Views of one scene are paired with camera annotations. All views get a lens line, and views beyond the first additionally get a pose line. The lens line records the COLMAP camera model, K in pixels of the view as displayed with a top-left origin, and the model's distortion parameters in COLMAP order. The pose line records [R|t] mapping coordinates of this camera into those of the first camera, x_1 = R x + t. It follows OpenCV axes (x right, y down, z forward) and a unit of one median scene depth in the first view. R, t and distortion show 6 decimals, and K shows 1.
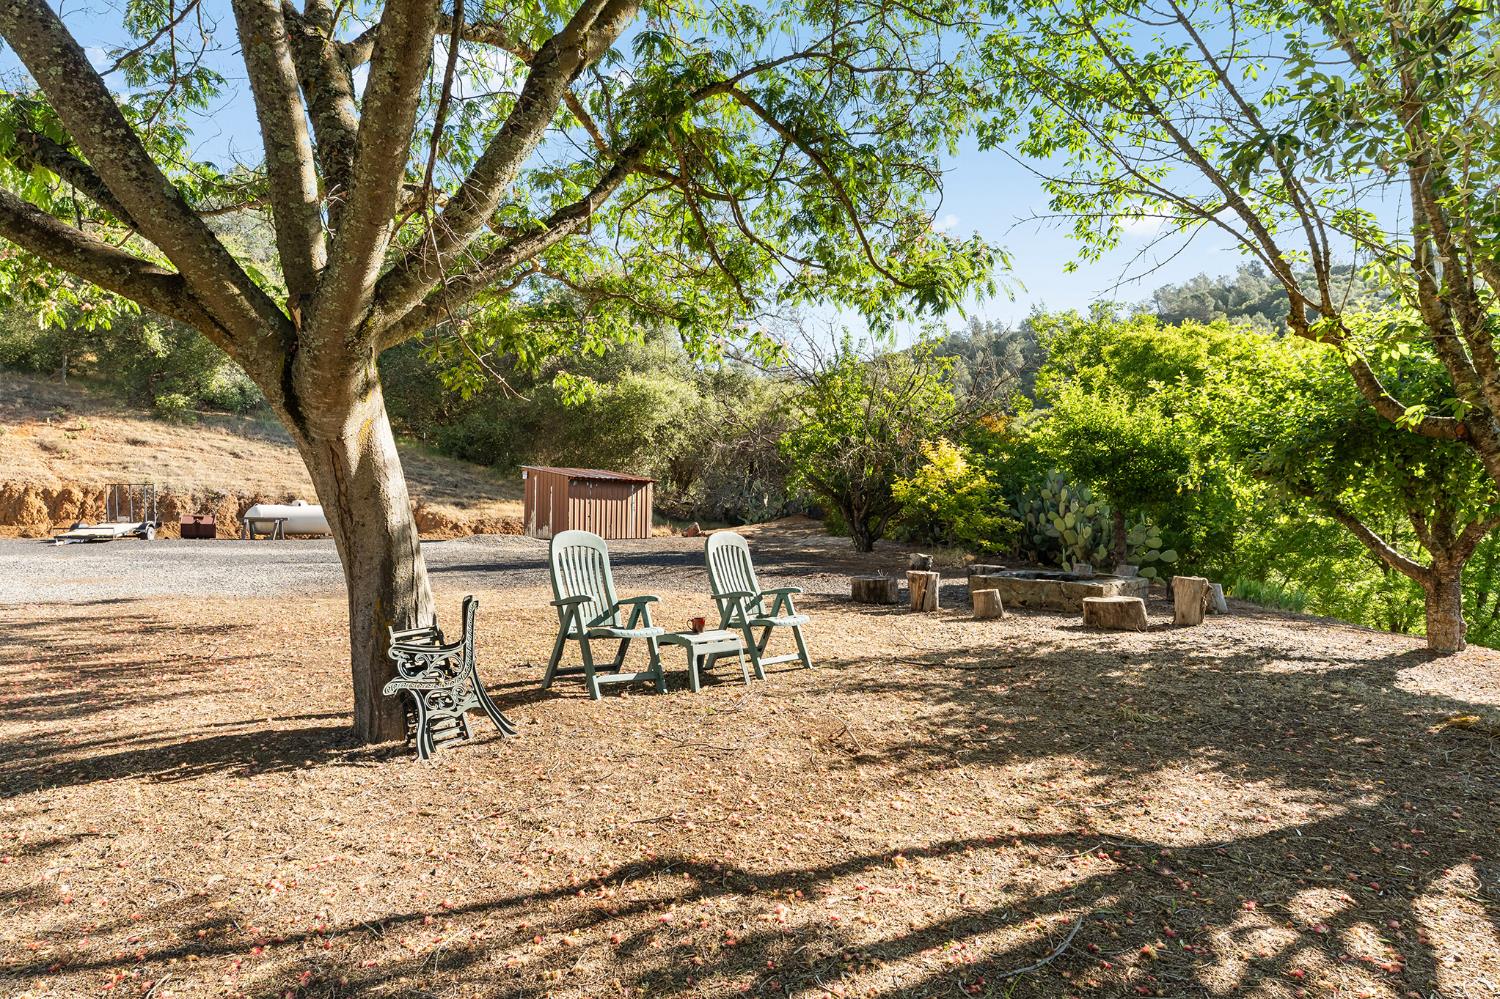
lens RADIAL K [[883.1, 0, 747.8], [0, 883.1, 491.7], [0, 0, 1]] dist [-0.003219, 0.000698]
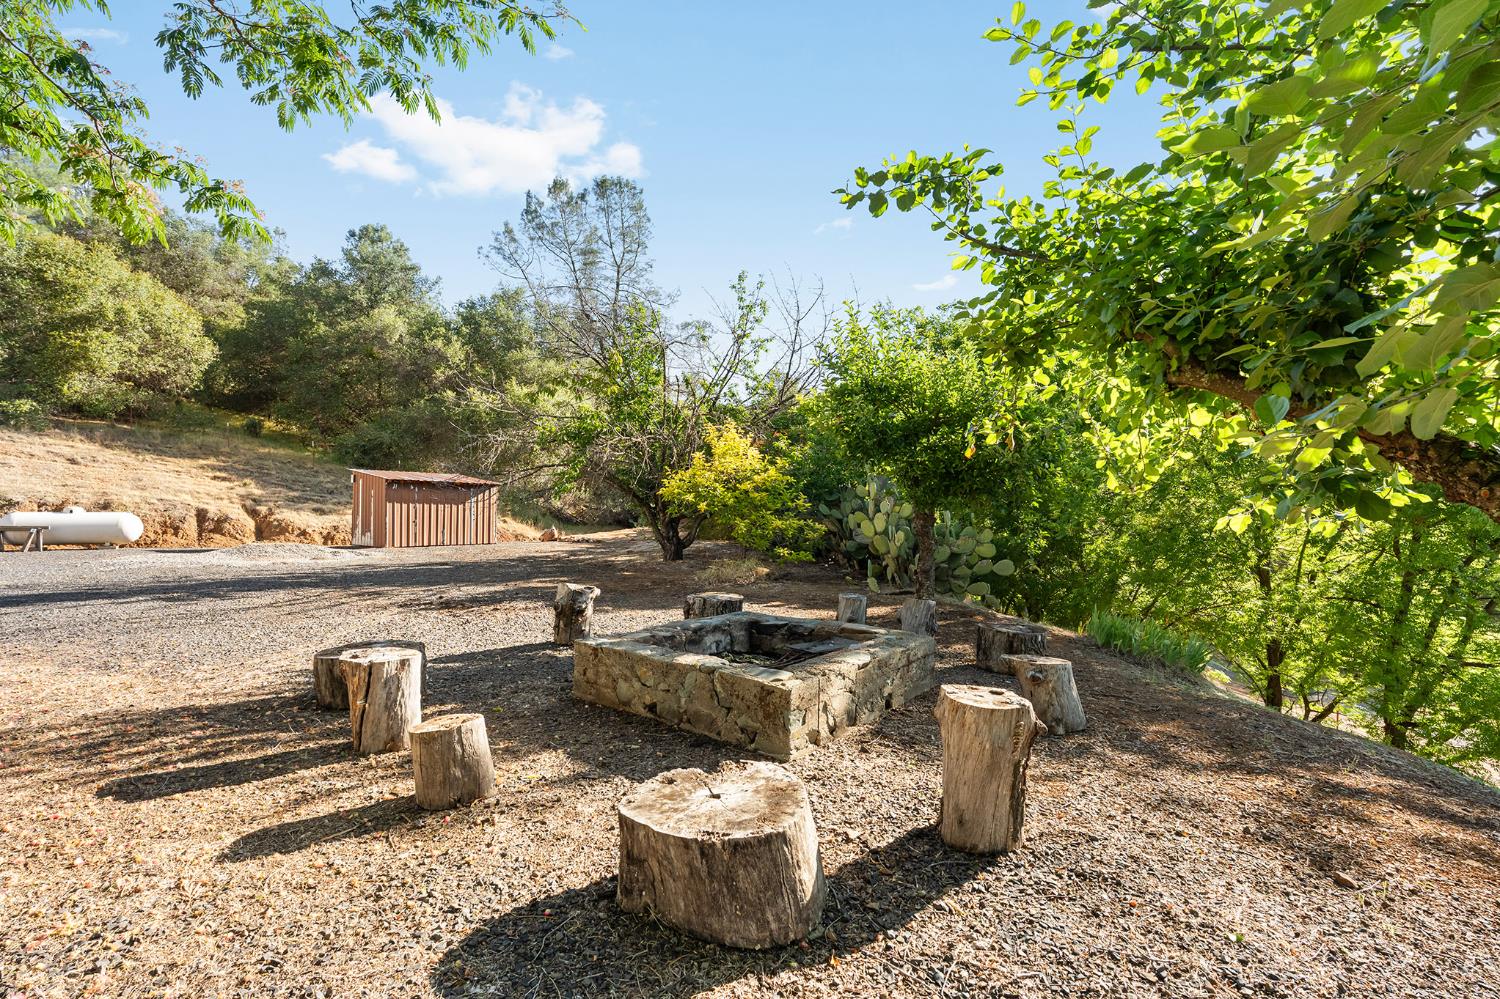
lens RADIAL K [[669.6, 0, 755.4], [0, 669.6, 498.1], [0, 0, 1]] dist [-0.002029, -0.000738]
pose [[0.998393, -0.006571, 0.056289, 0.145561], [0.006767, 0.999972, -0.003303, 0.007680], [-0.056266, 0.003679, 0.998409, 0.272397]]
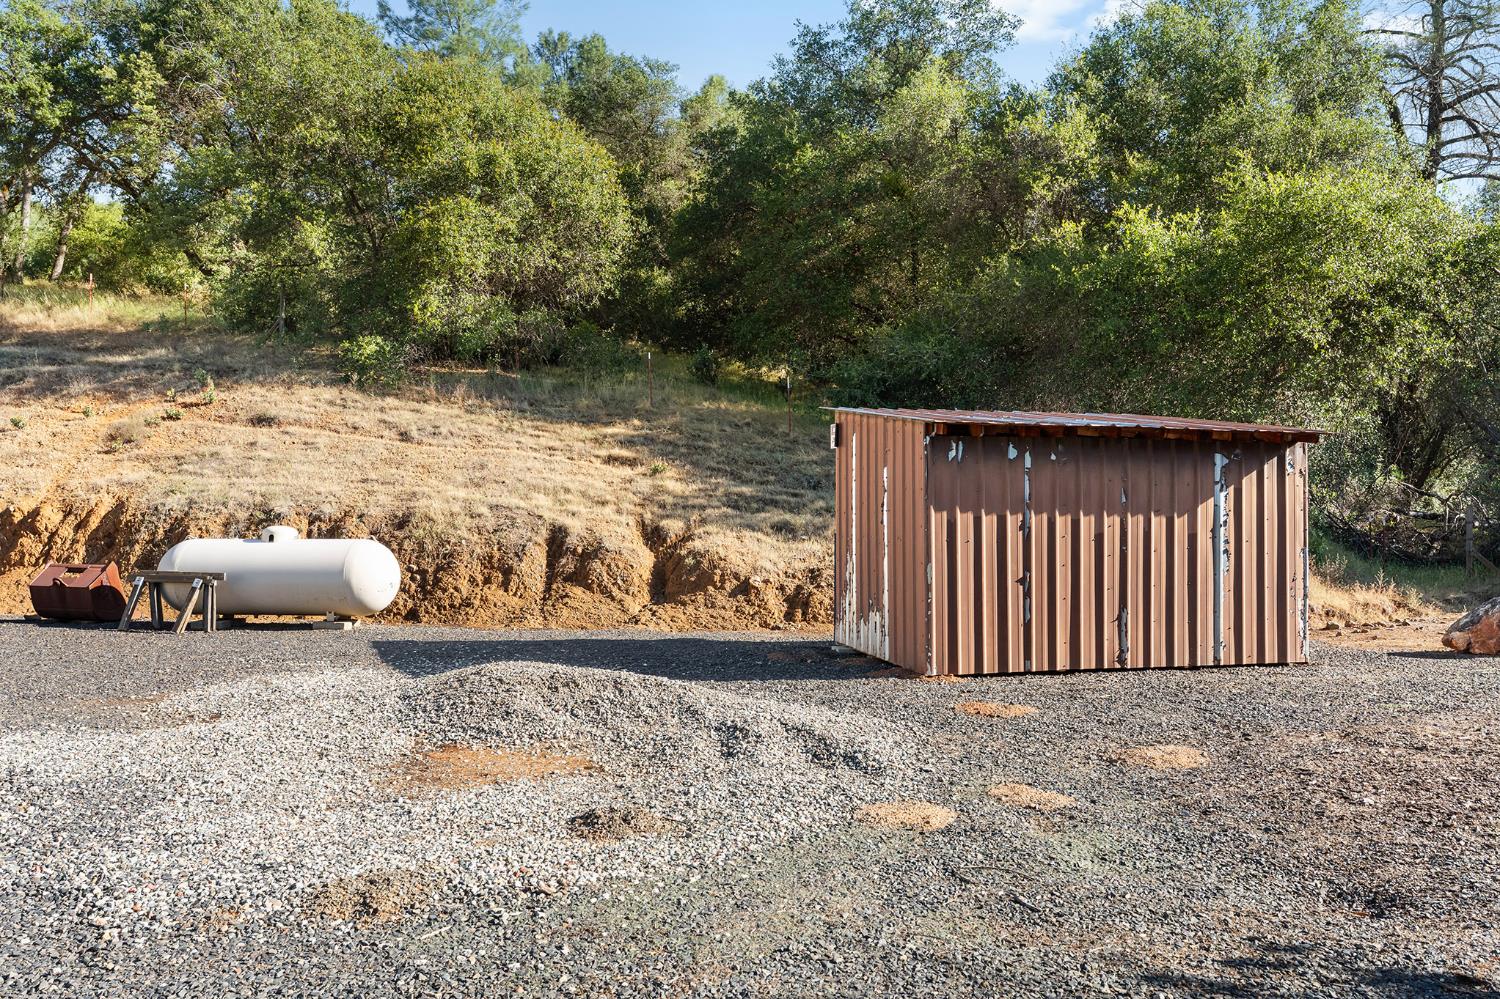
lens RADIAL K [[1075.5, 0, 748.3], [0, 1075.5, 496.6], [0, 0, 1]] dist [0.007442, 0.001462]
pose [[0.815644, -0.022225, -0.578127, -0.066417], [0.018800, 0.999752, -0.011910, 0.006154], [0.578248, -0.001154, 0.815860, 0.716115]]
